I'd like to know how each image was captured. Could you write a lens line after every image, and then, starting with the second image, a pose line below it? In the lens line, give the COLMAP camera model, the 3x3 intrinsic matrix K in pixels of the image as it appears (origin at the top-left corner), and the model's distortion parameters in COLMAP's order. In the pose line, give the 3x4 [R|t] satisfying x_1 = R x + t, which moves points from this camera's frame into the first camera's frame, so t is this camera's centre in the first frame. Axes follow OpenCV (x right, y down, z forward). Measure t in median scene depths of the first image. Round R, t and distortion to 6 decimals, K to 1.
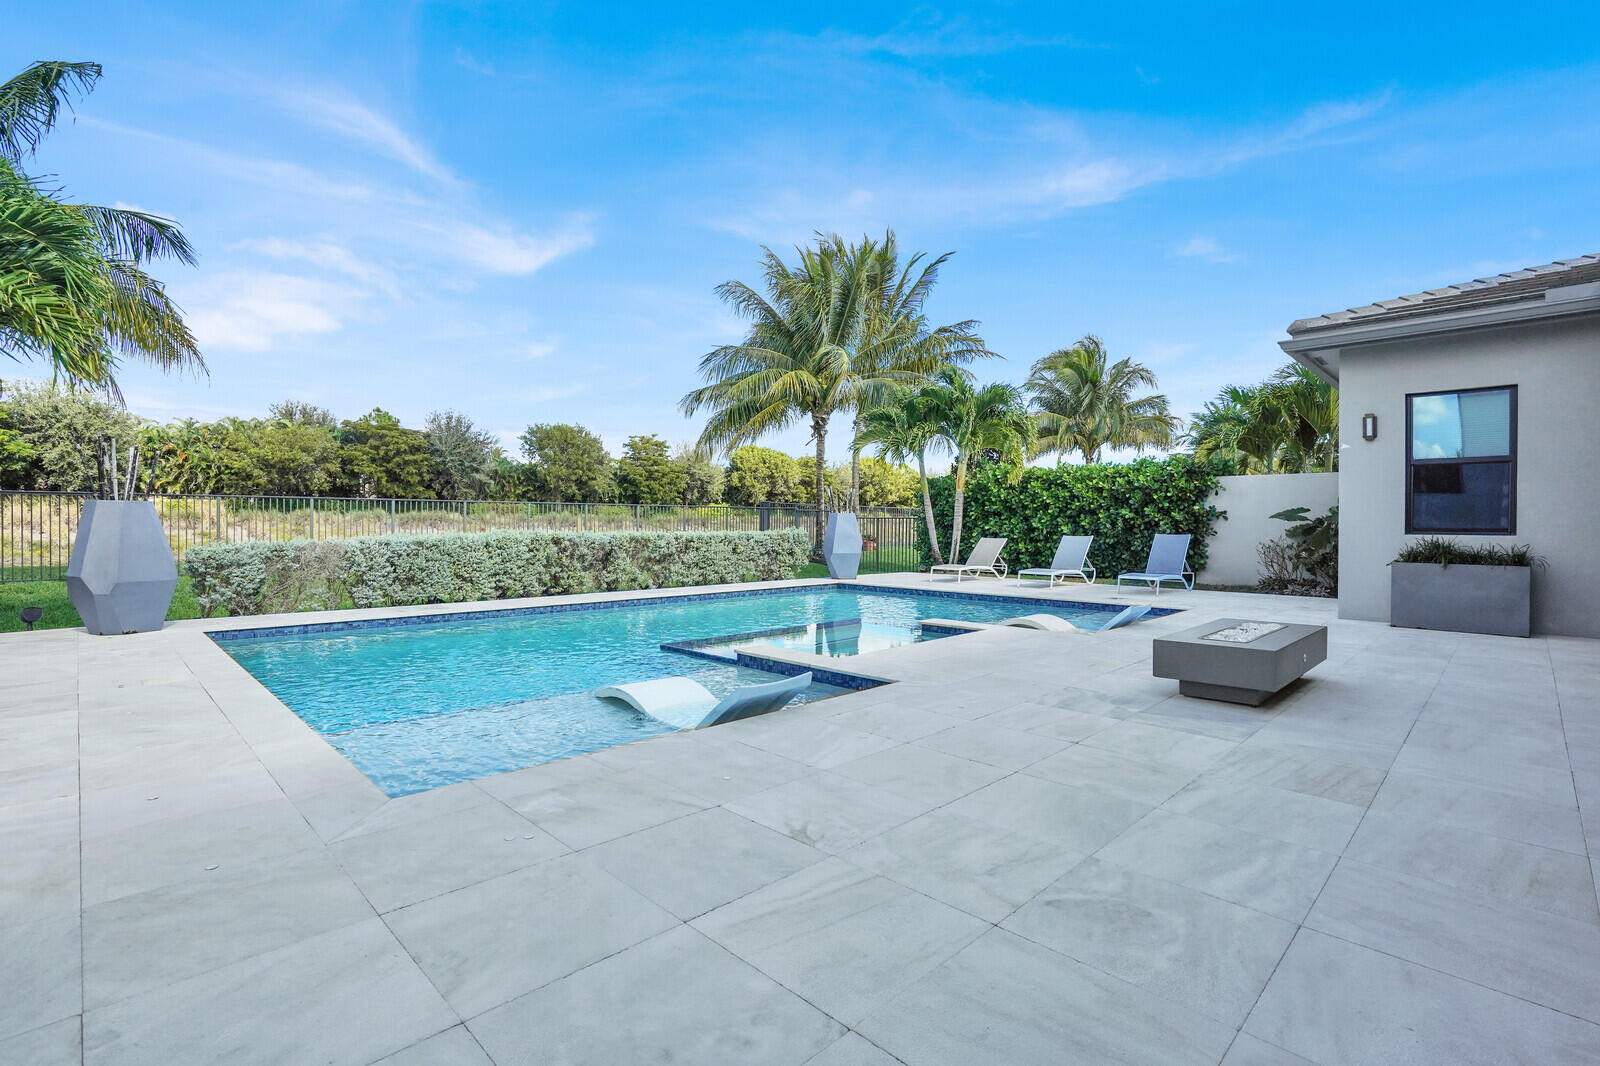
lens RADIAL K [[745.7, 0, 795.8], [0, 745.7, 528.0], [0, 0, 1]] dist [-0.063669, 0.024548]
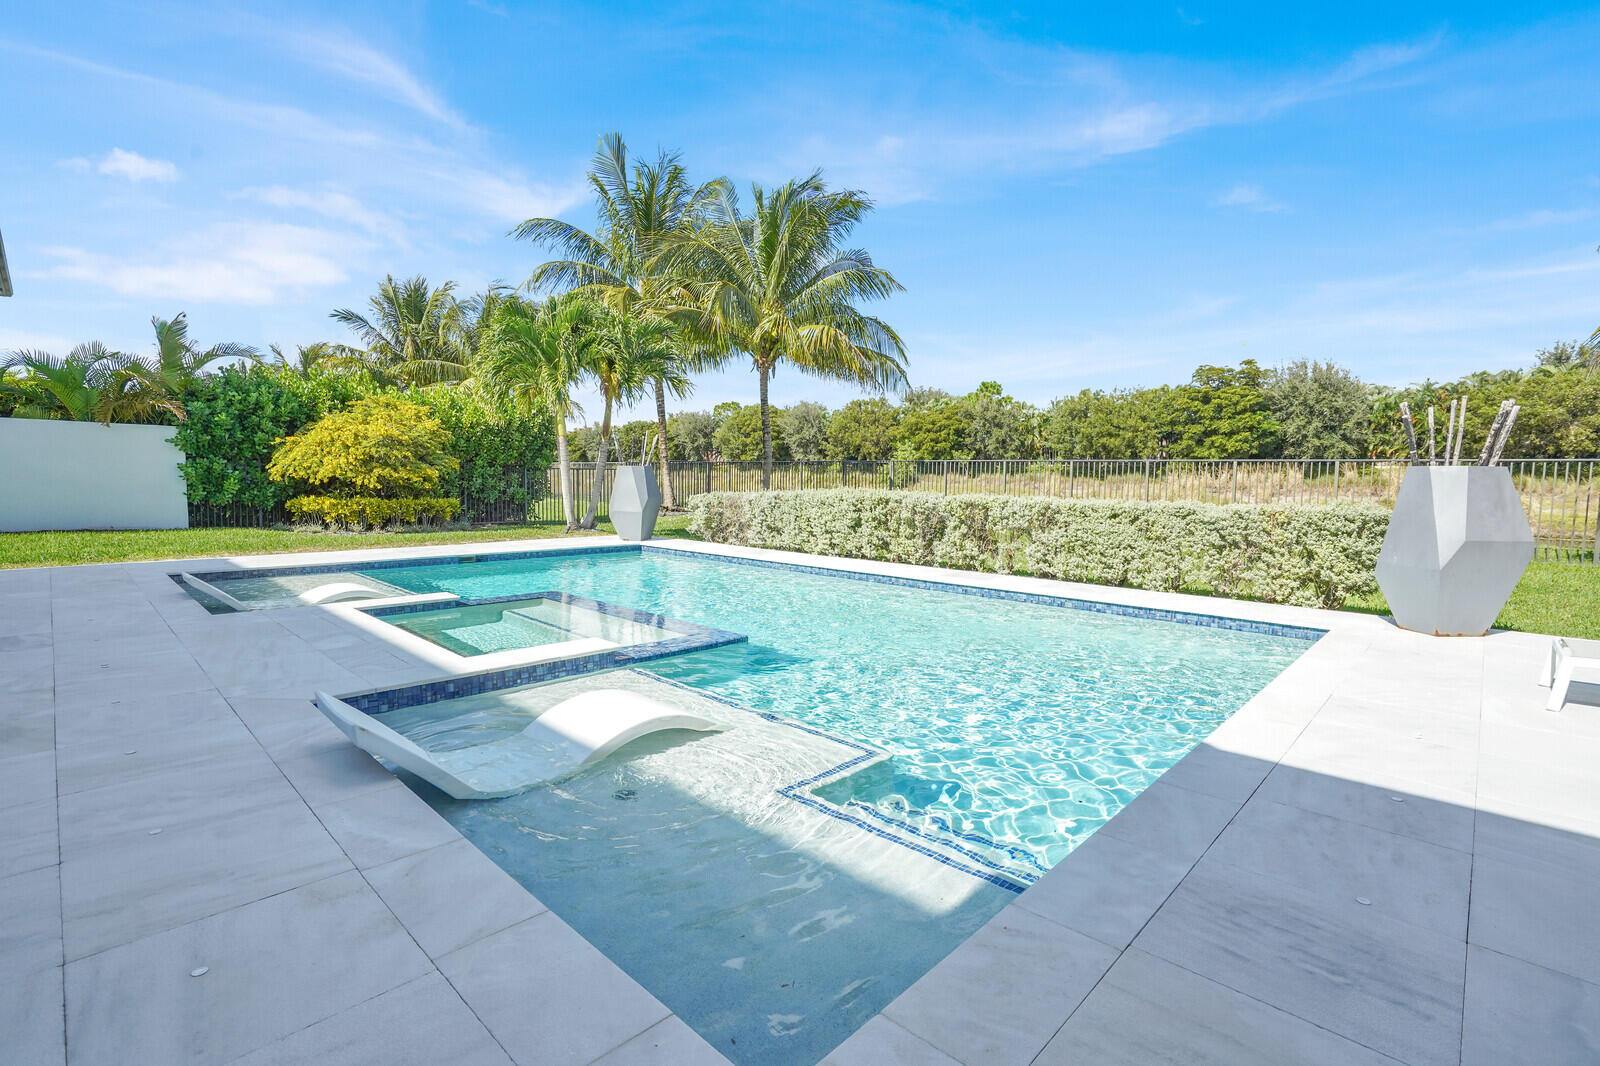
lens RADIAL K [[745.7, 0, 795.8], [0, 745.7, 528.0], [0, 0, 1]] dist [-0.063669, 0.024548]
pose [[0.025221, 0.064256, -0.997615, 0.406299], [-0.021158, 0.997743, 0.063730, -0.004287], [0.999458, 0.019500, 0.026523, 0.600515]]
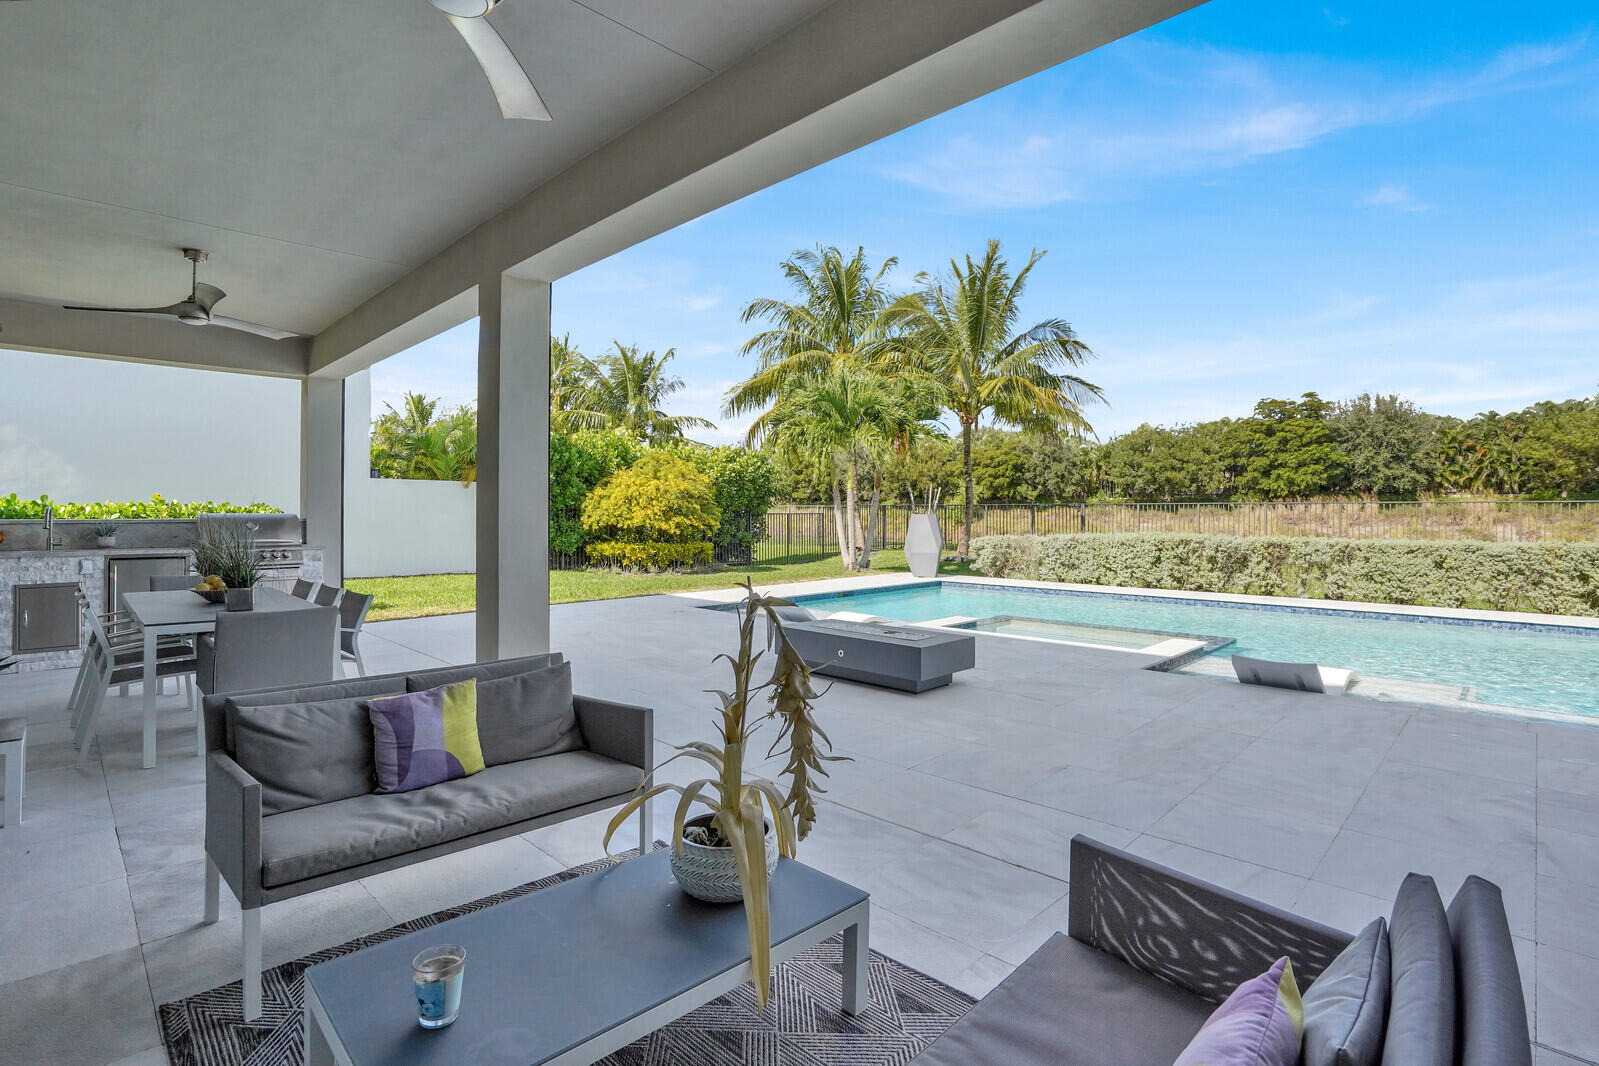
lens RADIAL K [[771.2, 0, 793.6], [0, 771.2, 520.9], [0, 0, 1]] dist [-0.075033, 0.026898]
pose [[0.002316, 0.006429, -0.999977, 0.578741], [-0.008572, 0.999943, 0.006409, -0.012617], [0.999961, 0.008557, 0.002371, 0.273339]]
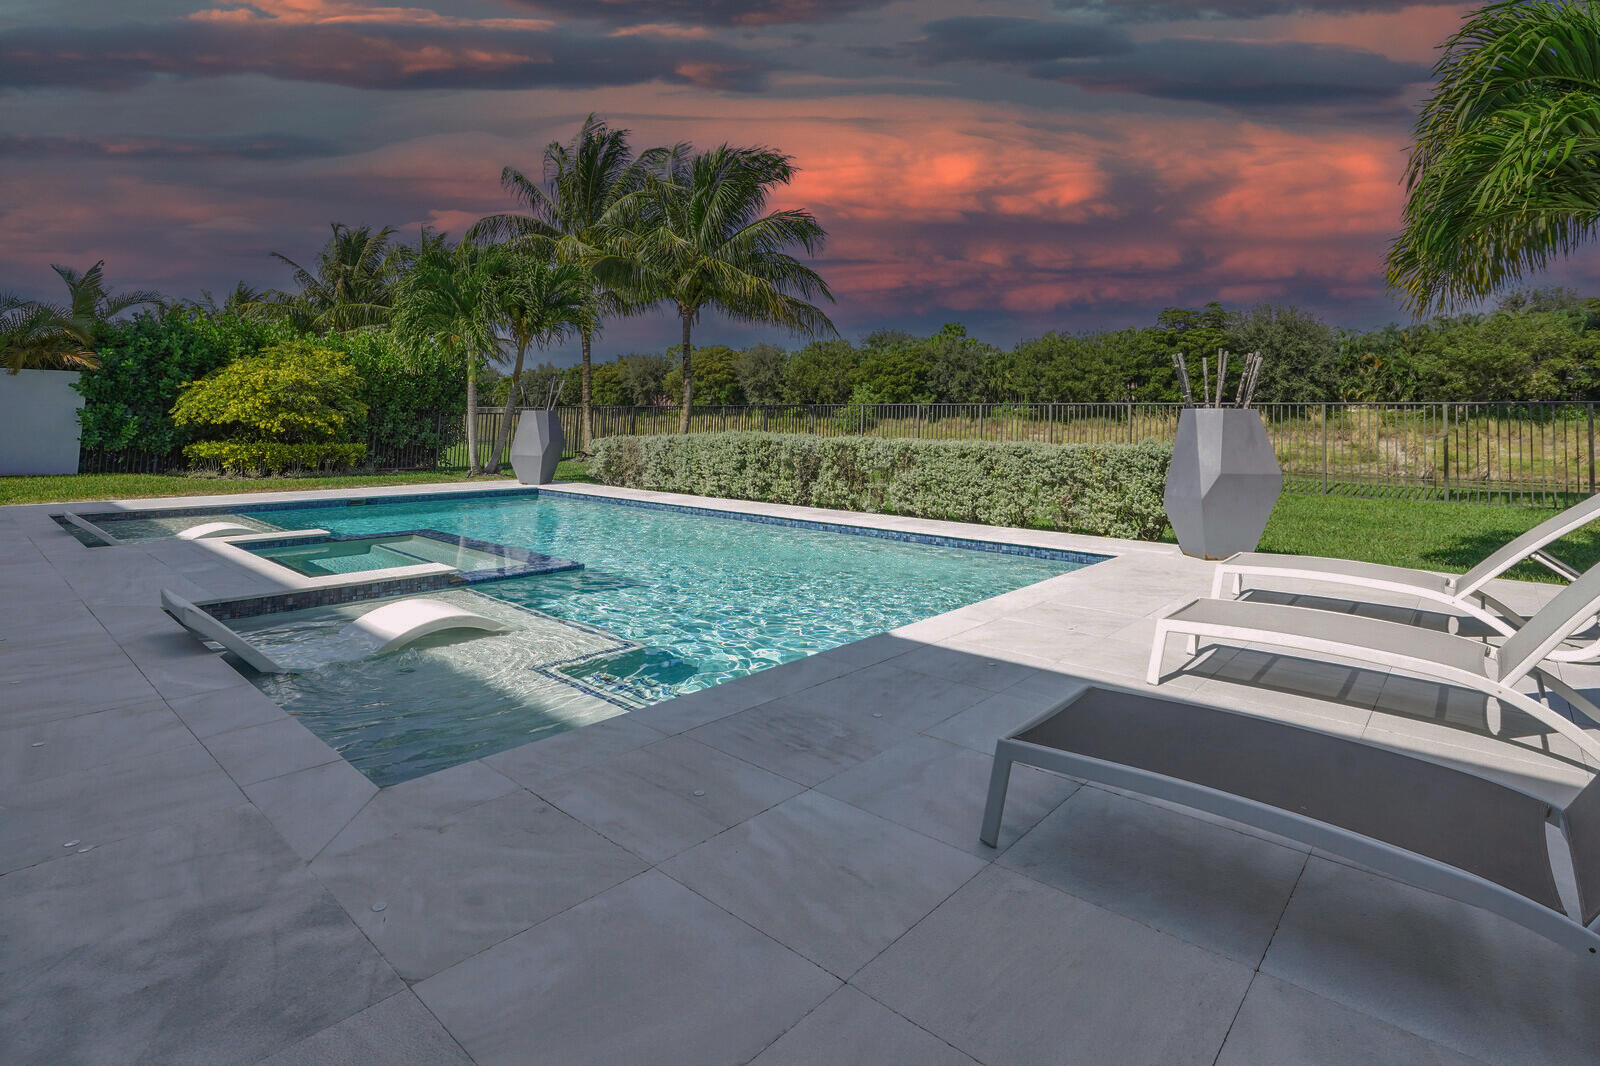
lens RADIAL K [[800.9, 0, 793.8], [0, 800.9, 456.8], [0, 0, 1]] dist [-0.061105, 0.018403]
pose [[0.068426, 0.038640, -0.996908, 0.477082], [-0.019639, 0.999108, 0.037377, -0.003417], [0.997463, 0.017021, 0.069124, 0.667637]]
